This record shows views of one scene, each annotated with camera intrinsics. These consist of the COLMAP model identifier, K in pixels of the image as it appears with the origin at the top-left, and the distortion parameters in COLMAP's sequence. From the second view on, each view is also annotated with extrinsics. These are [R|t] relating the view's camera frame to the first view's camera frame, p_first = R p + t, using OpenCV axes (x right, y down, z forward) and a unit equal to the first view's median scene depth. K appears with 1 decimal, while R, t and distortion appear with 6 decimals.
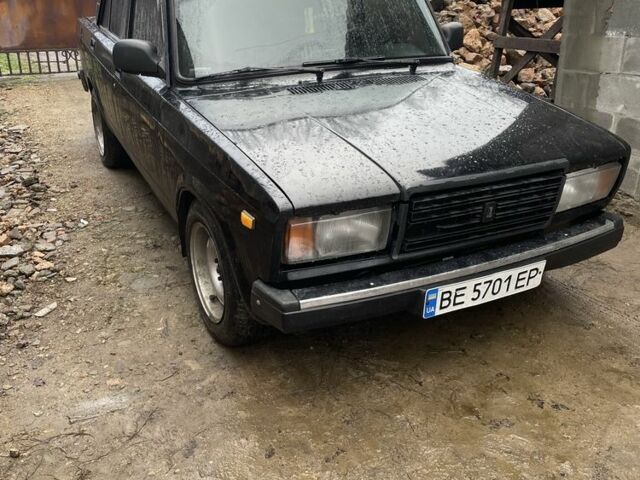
lens RADIAL K [[603.6, 0, 317.2], [0, 603.6, 238.4], [0, 0, 1]] dist [0.021969, 0.000000]
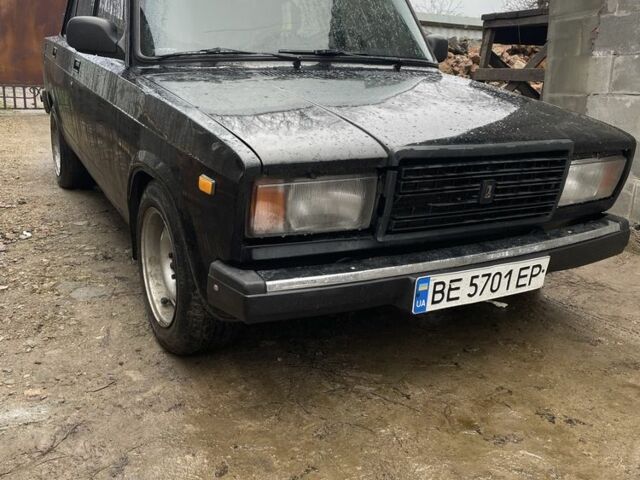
lens RADIAL K [[603.6, 0, 324.0], [0, 603.6, 239.7], [0, 0, 1]] dist [0.021969, 0.000000]
pose [[0.998252, 0.026349, 0.052903, 0.004311], [-0.019709, 0.992295, -0.122321, 0.123218], [-0.055719, 0.121065, 0.991080, 0.143259]]
